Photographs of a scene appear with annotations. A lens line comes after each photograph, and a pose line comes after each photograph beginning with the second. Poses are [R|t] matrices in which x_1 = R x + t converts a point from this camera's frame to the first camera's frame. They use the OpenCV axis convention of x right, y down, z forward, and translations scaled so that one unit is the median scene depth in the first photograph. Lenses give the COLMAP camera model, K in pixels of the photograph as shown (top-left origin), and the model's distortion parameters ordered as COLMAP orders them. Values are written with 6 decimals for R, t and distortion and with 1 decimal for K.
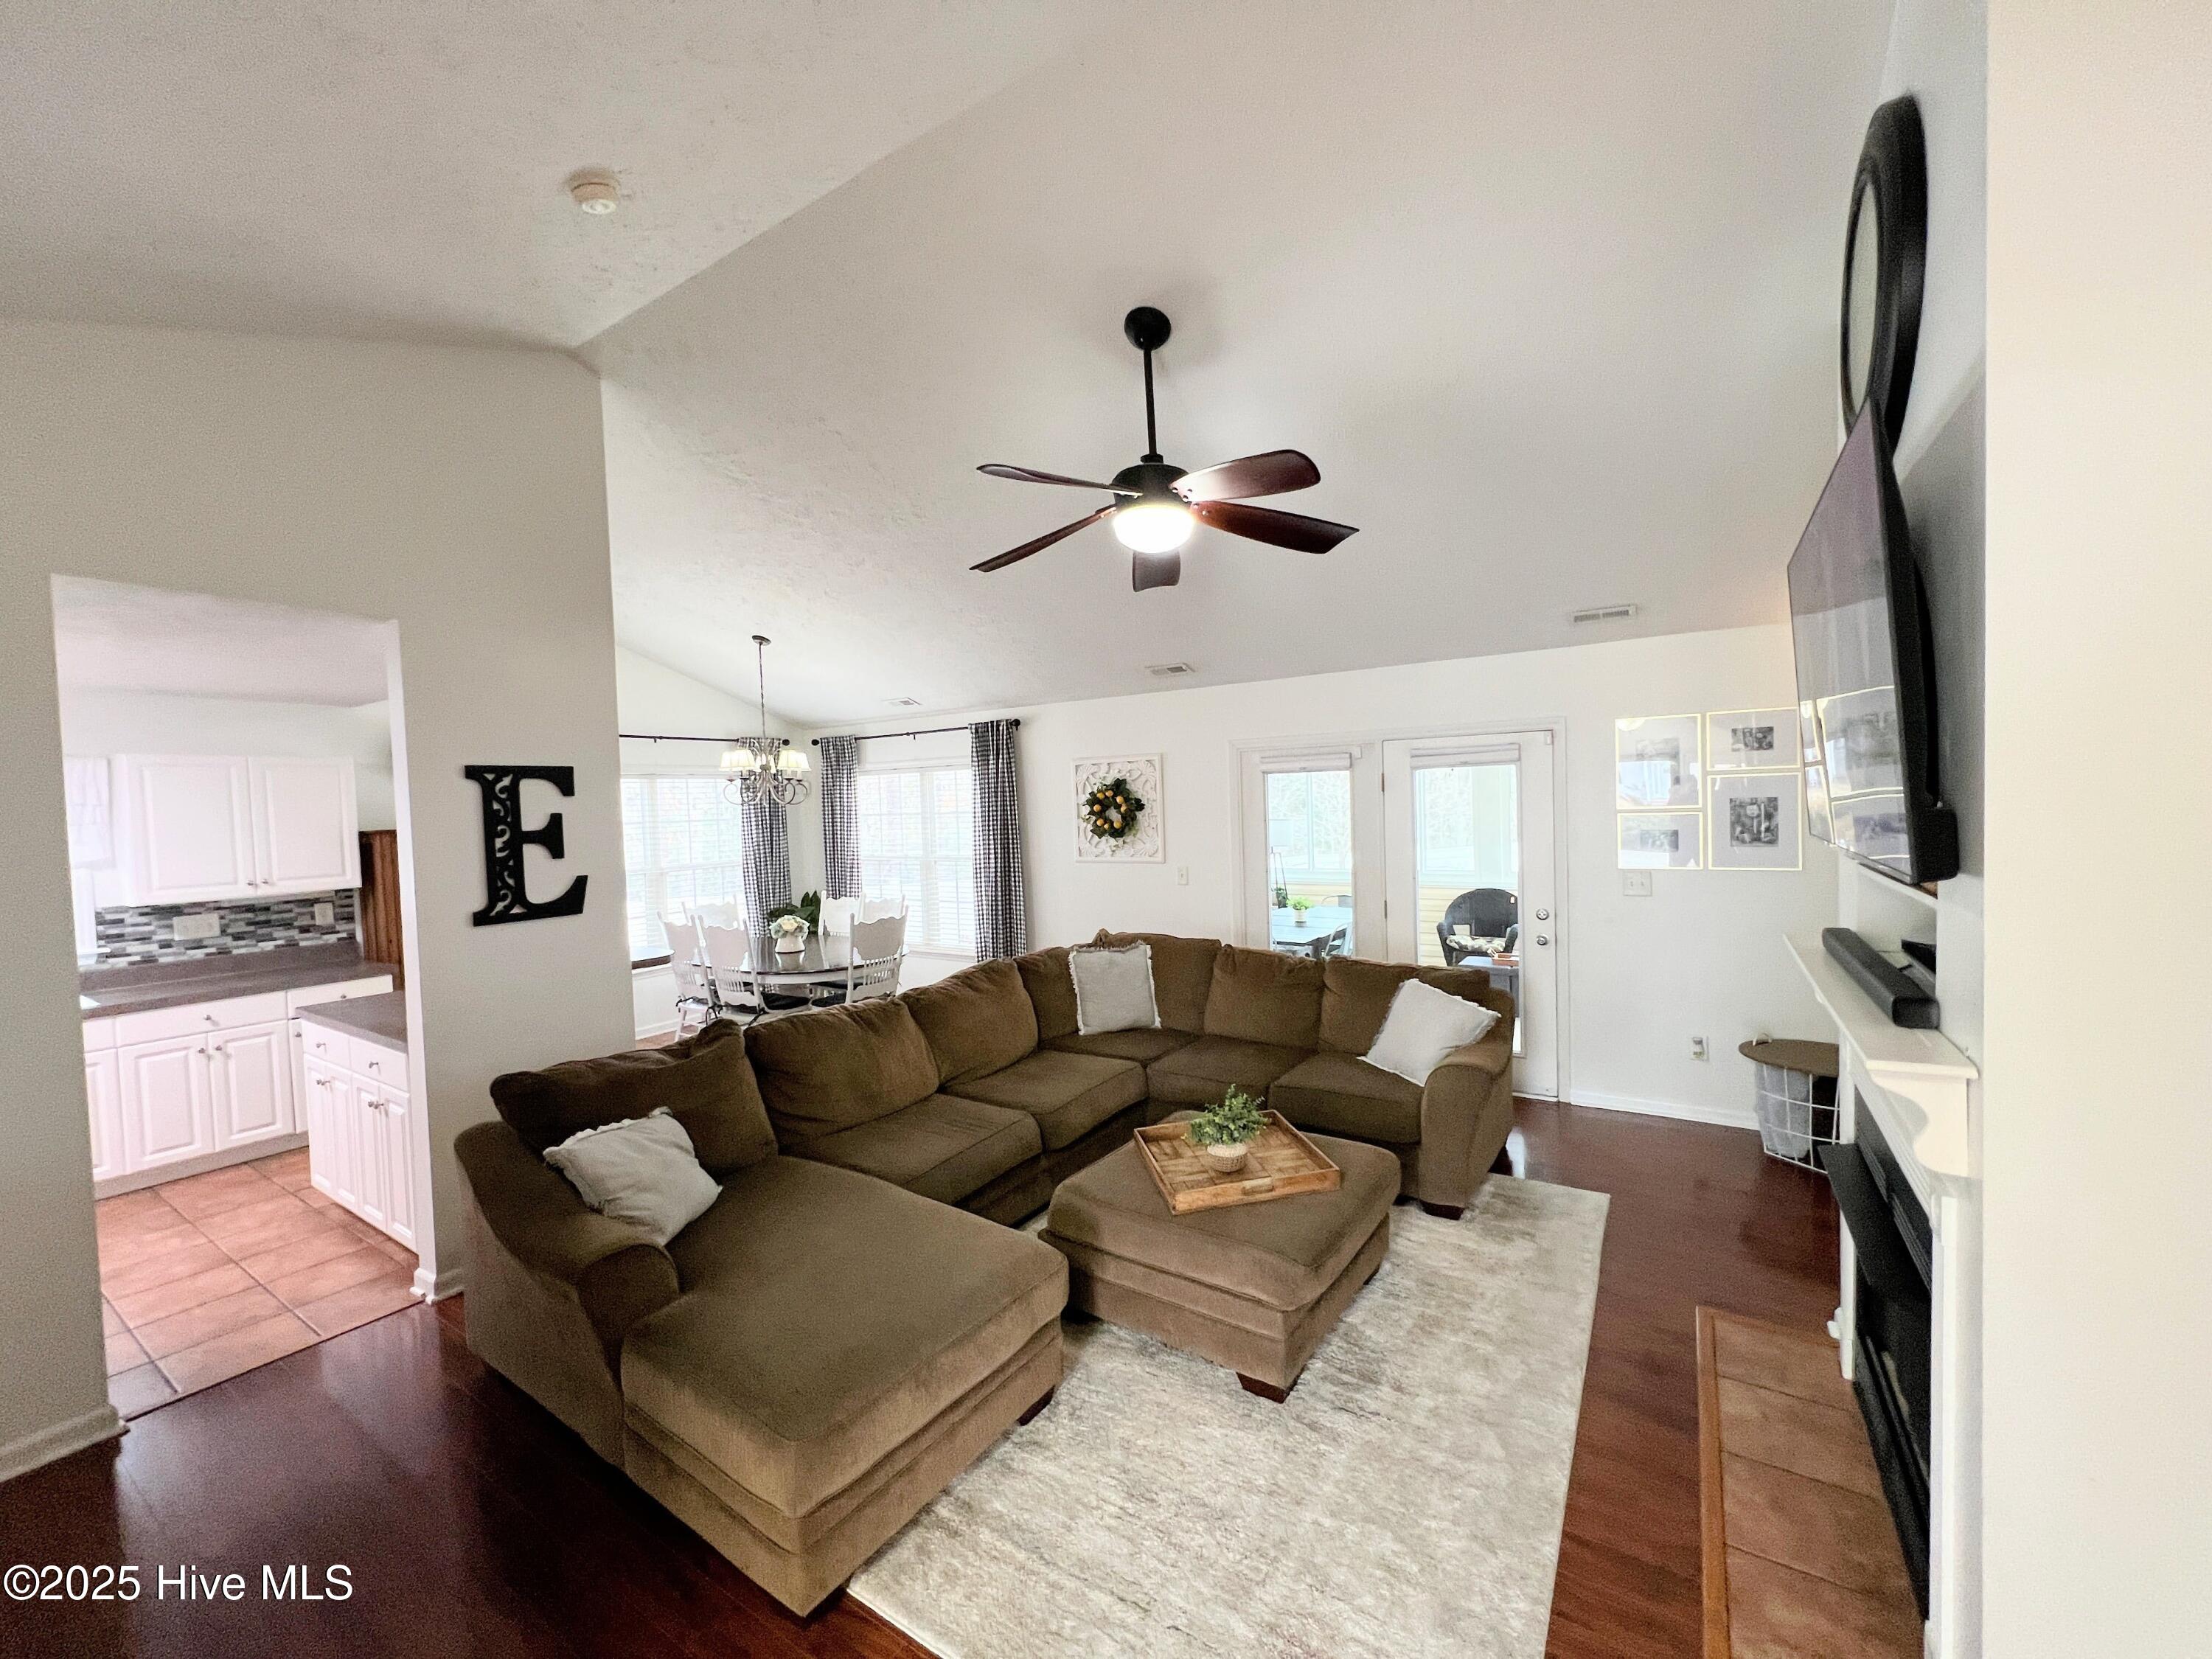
lens RADIAL K [[882.3, 0, 1104.8], [0, 882.3, 833.1], [0, 0, 1]] dist [-0.000593, -0.000494]
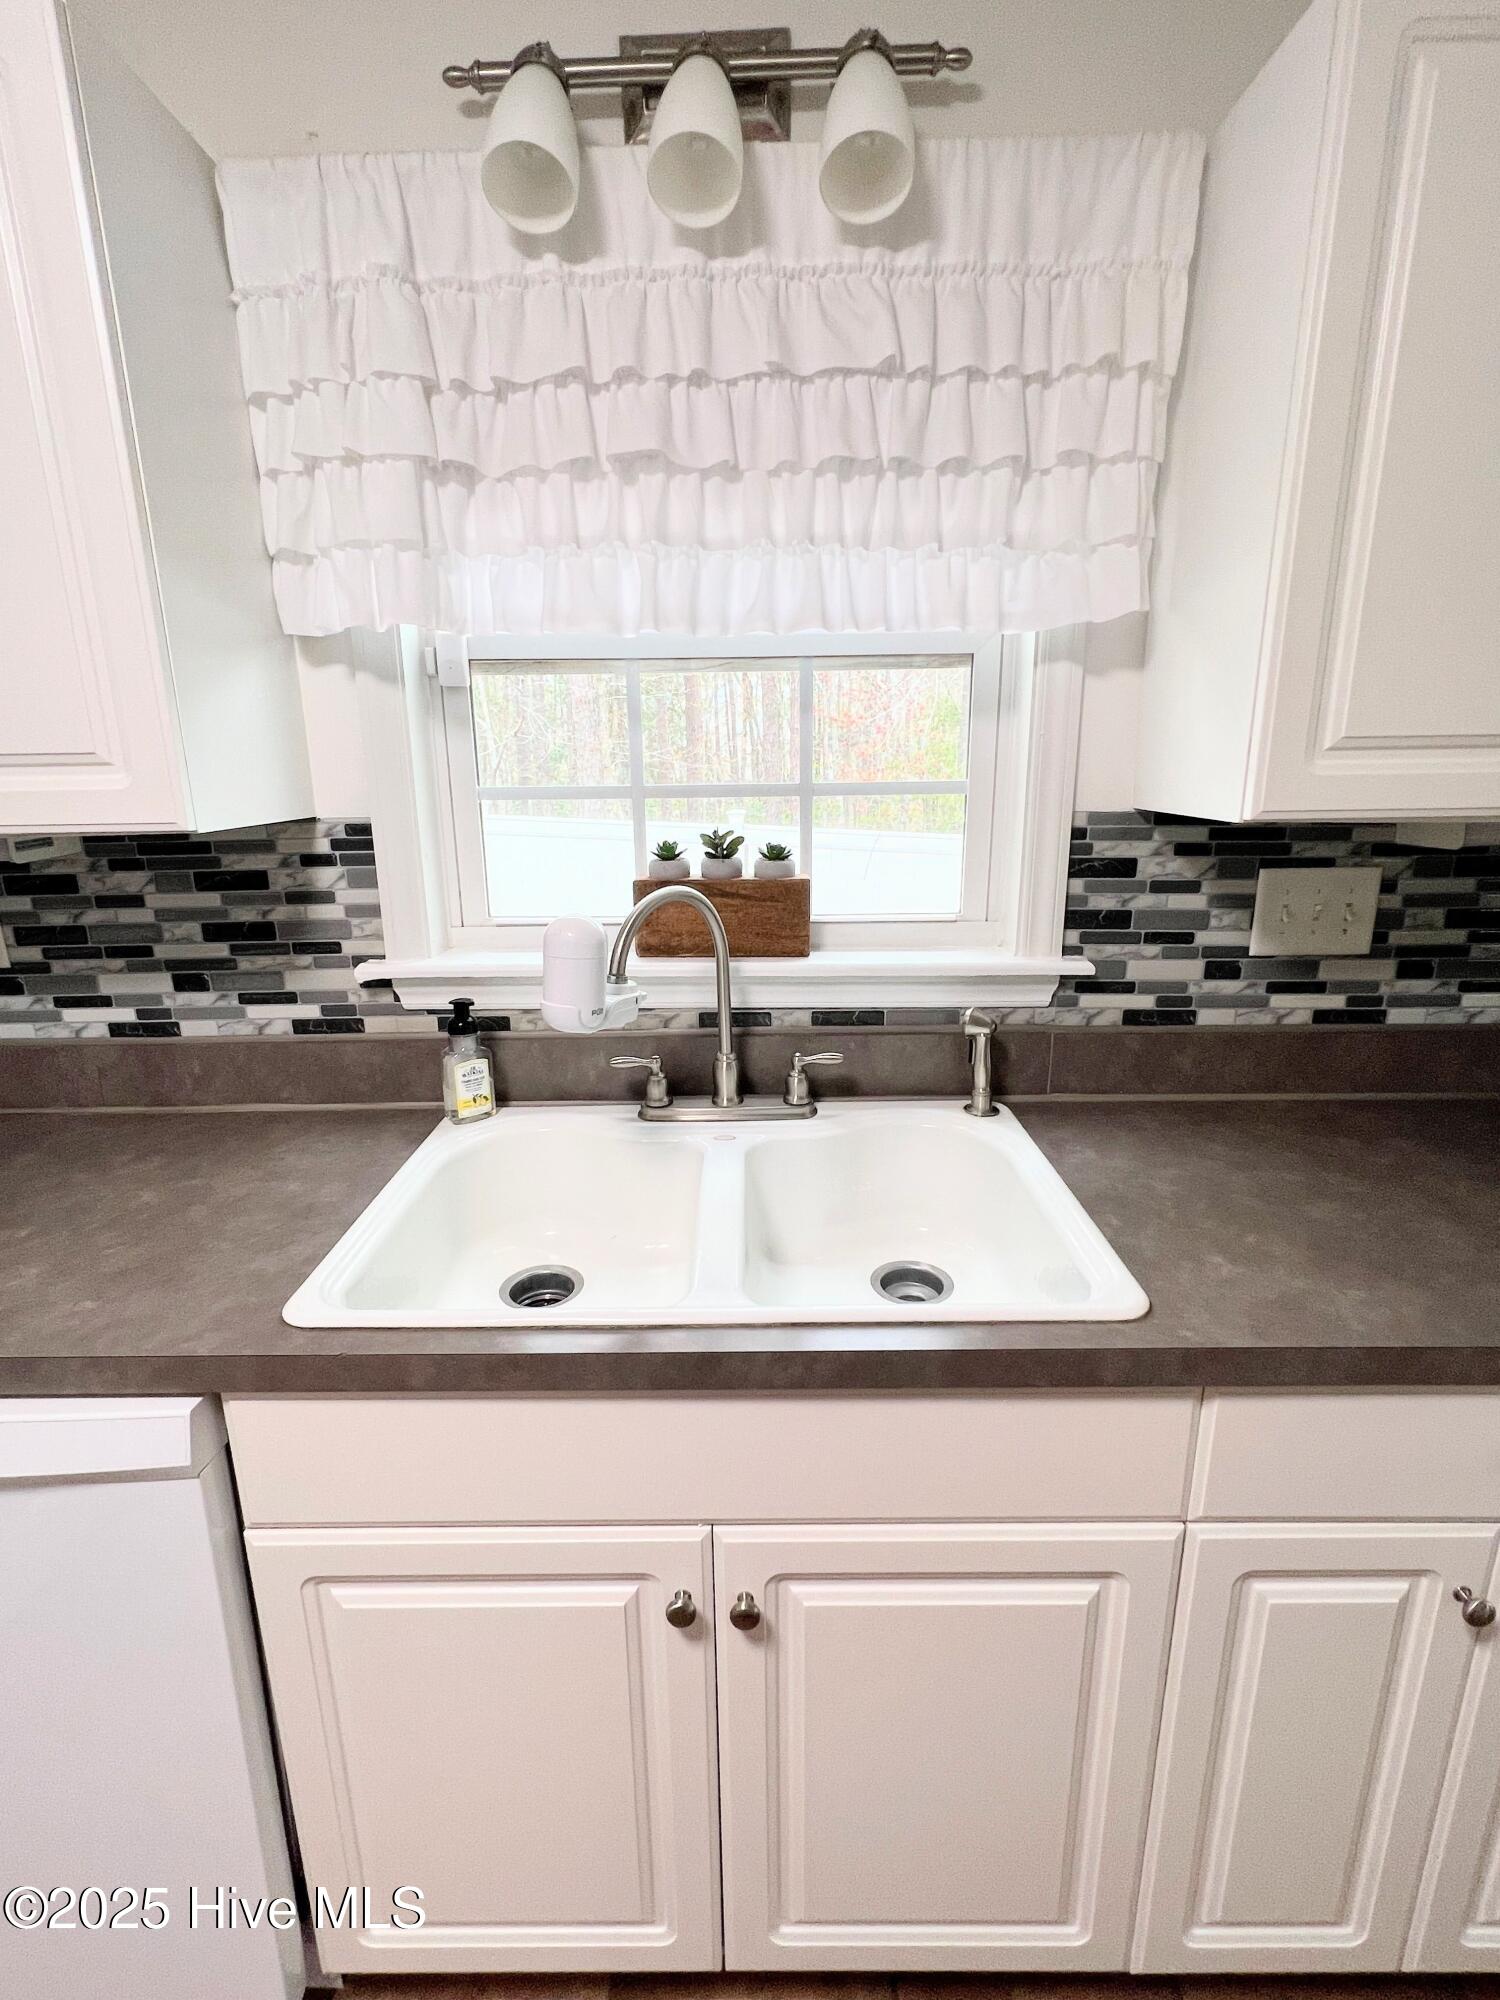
lens RADIAL K [[932.0, 0, 749.6], [0, 932.0, 1000.6], [0, 0, 1]] dist [-0.001688, 0.000138]
pose [[0.545461, 0.239749, -0.803114, -0.949130], [-0.036226, 0.964063, 0.263192, 0.068070], [0.837353, -0.114468, 0.534544, 0.747941]]
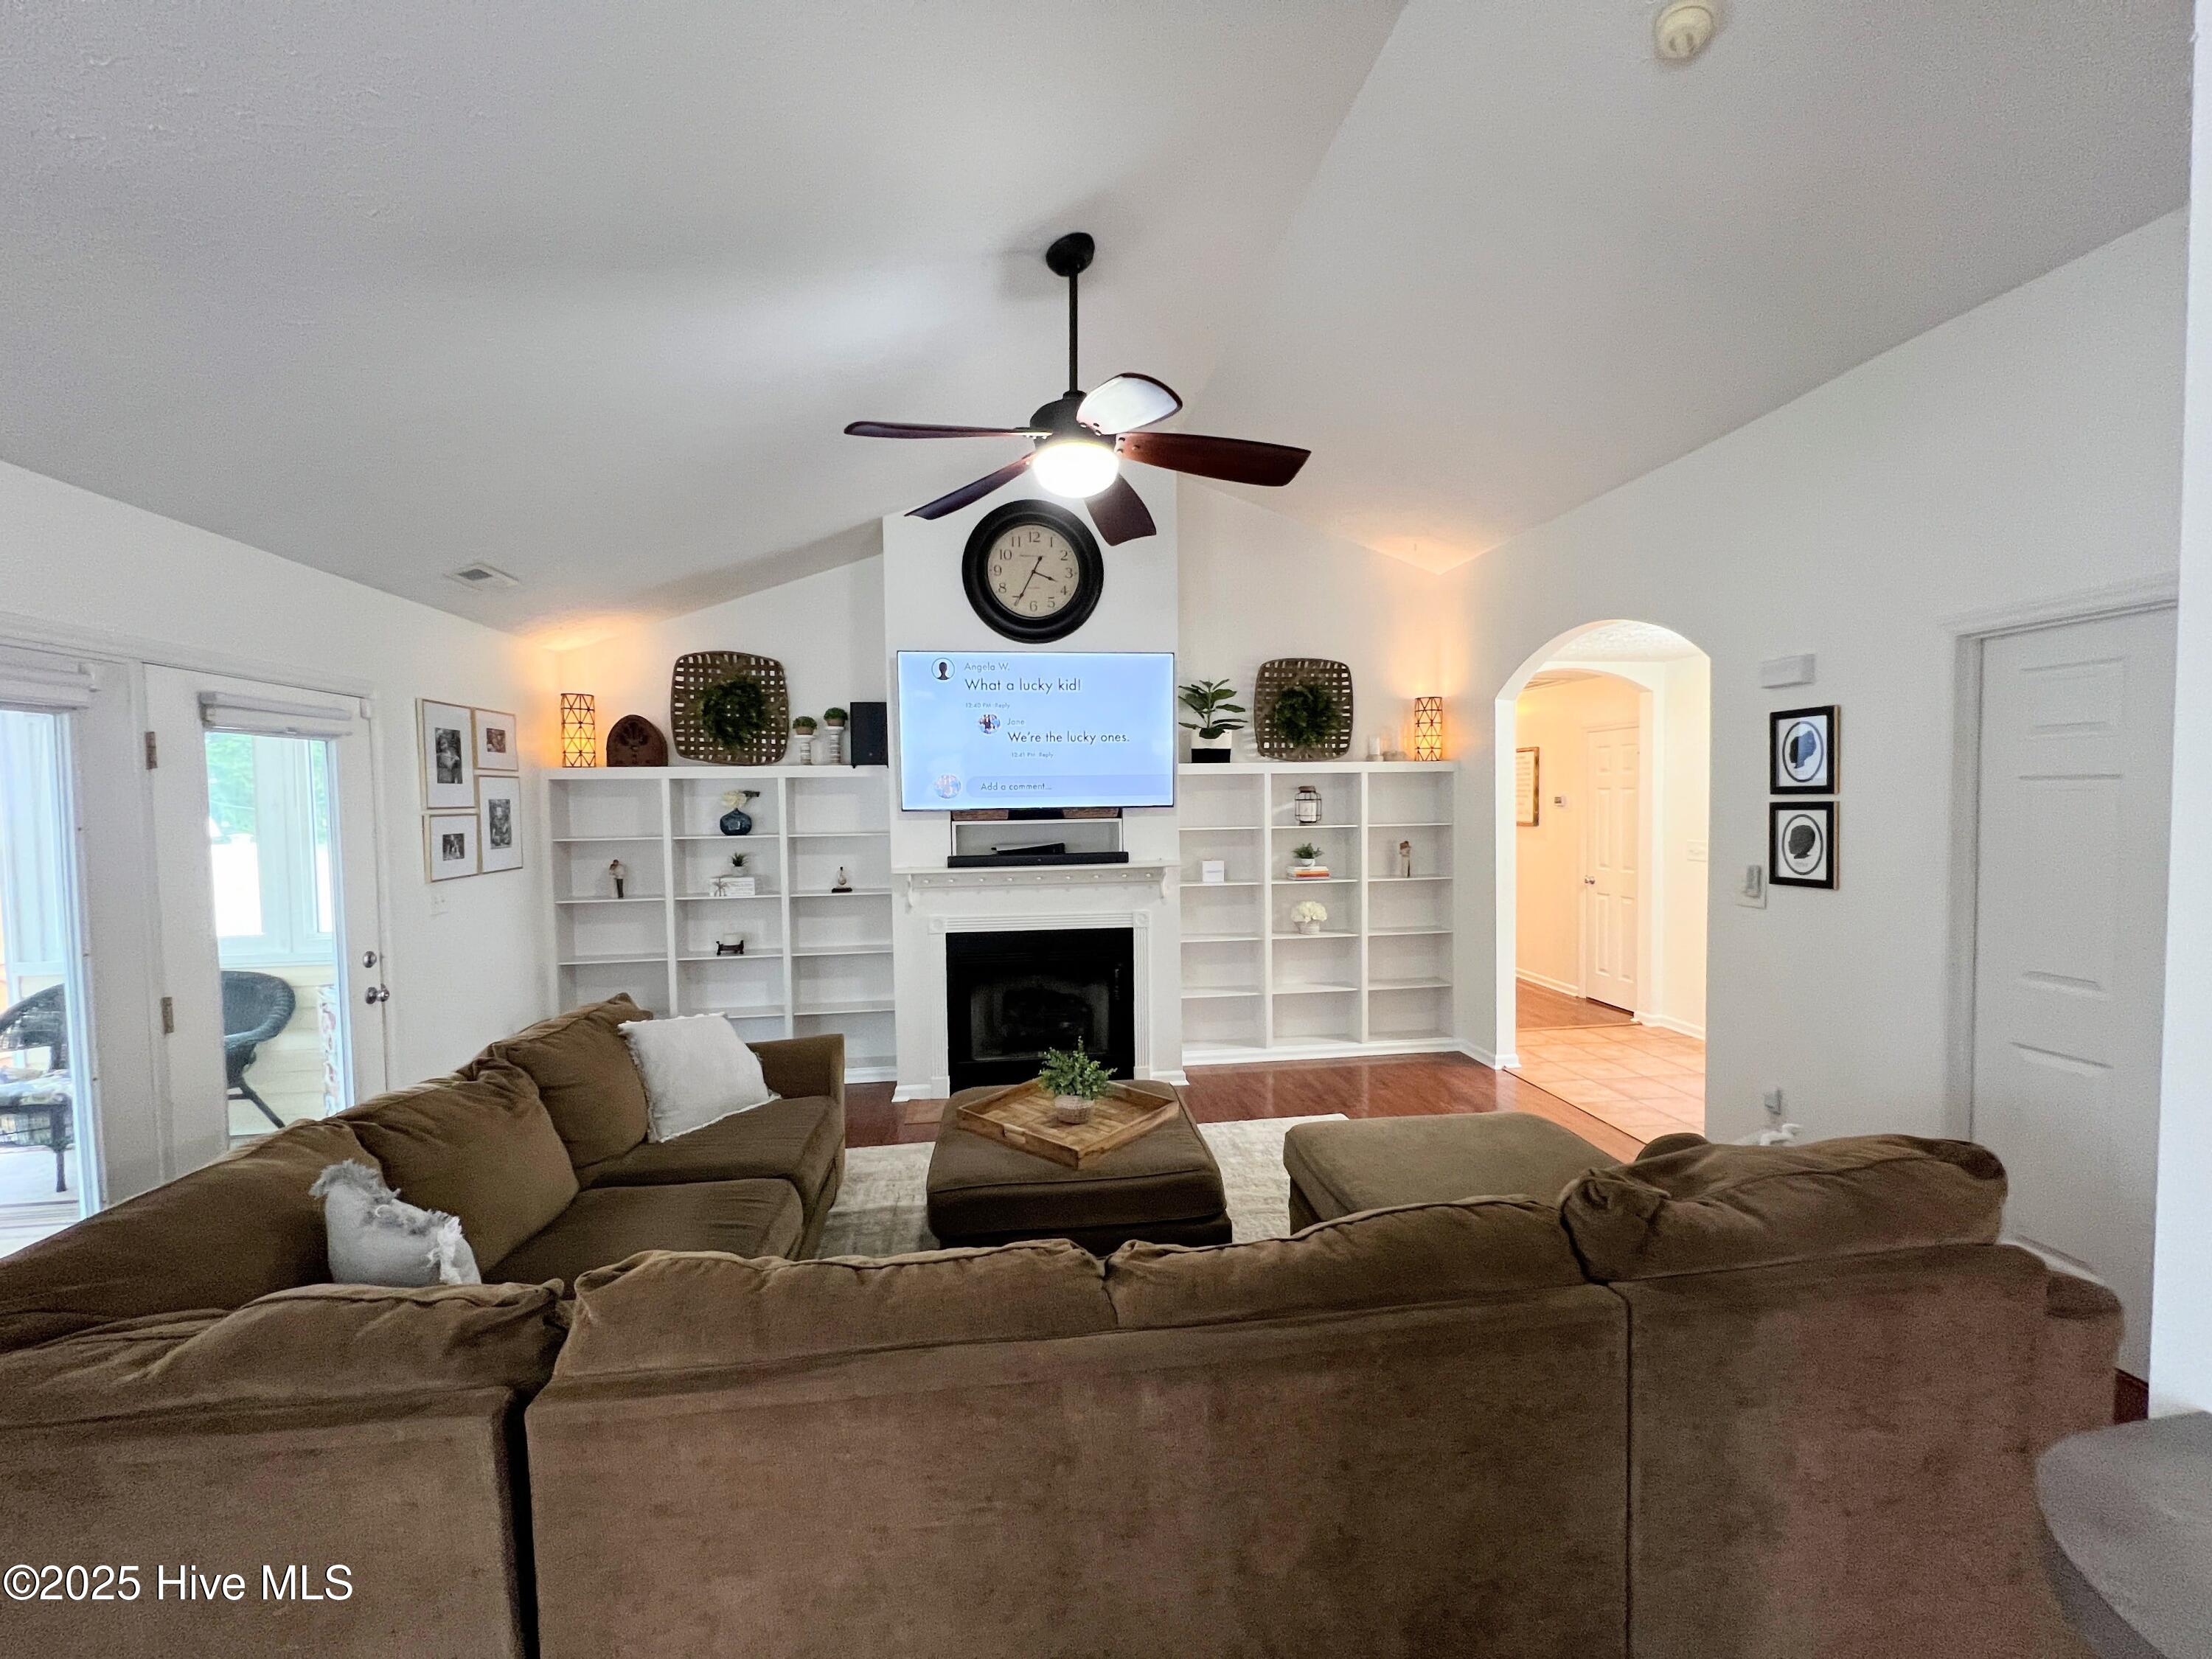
lens RADIAL K [[882.3, 0, 1106.3], [0, 882.3, 828.2], [0, 0, 1]] dist [-0.000593, -0.000494]
pose [[-0.657903, 0.014040, 0.752972, -0.445358], [0.065053, 0.997149, 0.038246, -0.000839], [-0.750288, 0.074145, -0.656940, 1.081842]]
